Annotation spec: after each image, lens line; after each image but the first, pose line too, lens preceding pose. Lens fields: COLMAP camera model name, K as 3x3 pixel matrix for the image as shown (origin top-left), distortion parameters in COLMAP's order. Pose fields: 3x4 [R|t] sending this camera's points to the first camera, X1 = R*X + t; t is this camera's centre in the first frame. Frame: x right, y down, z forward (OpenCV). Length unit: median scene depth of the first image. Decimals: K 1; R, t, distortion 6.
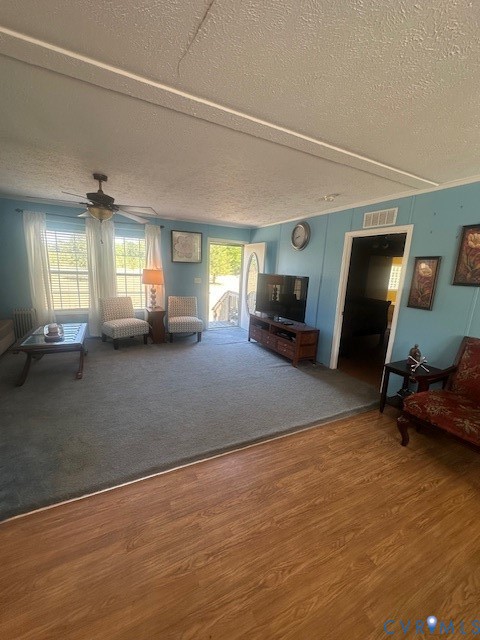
lens RADIAL K [[256.2, 0, 240.3], [0, 256.2, 319.3], [0, 0, 1]] dist [-0.001442, -0.000360]
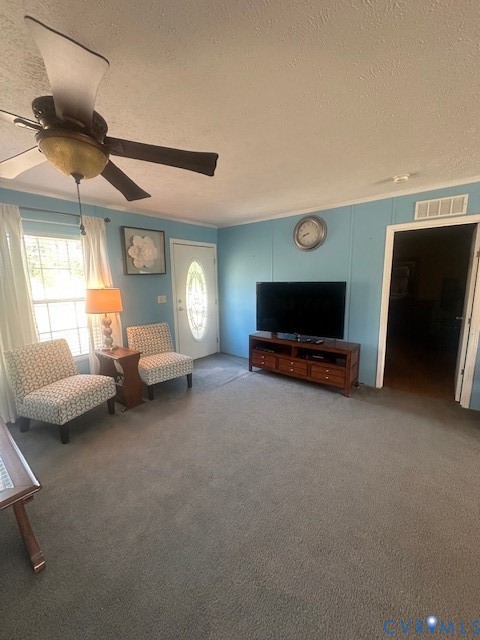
lens RADIAL K [[256.2, 0, 240.3], [0, 256.2, 319.3], [0, 0, 1]] dist [-0.001442, -0.000360]
pose [[0.911234, -0.129614, 0.390965, -0.304293], [0.141390, 0.989953, -0.001349, -0.078465], [-0.386862, 0.056507, 0.920405, 0.330389]]
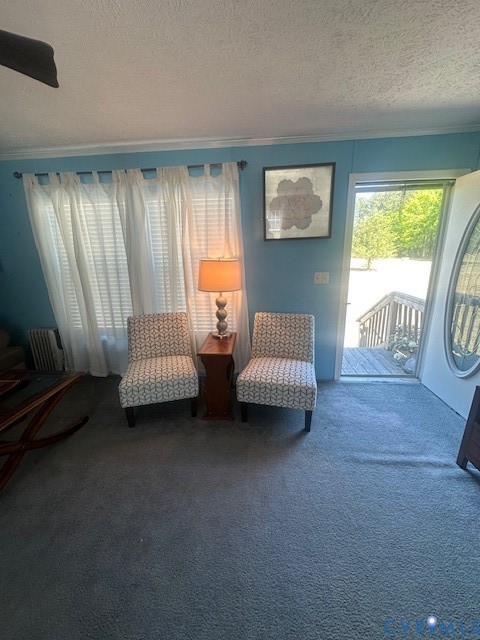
lens RADIAL K [[256.2, 0, 240.3], [0, 256.2, 319.3], [0, 0, 1]] dist [-0.001442, -0.000360]
pose [[0.846327, 0.071708, -0.527814, -0.050918], [-0.044331, 0.996942, 0.064360, -0.122029], [0.530815, -0.031071, 0.846918, 0.643070]]
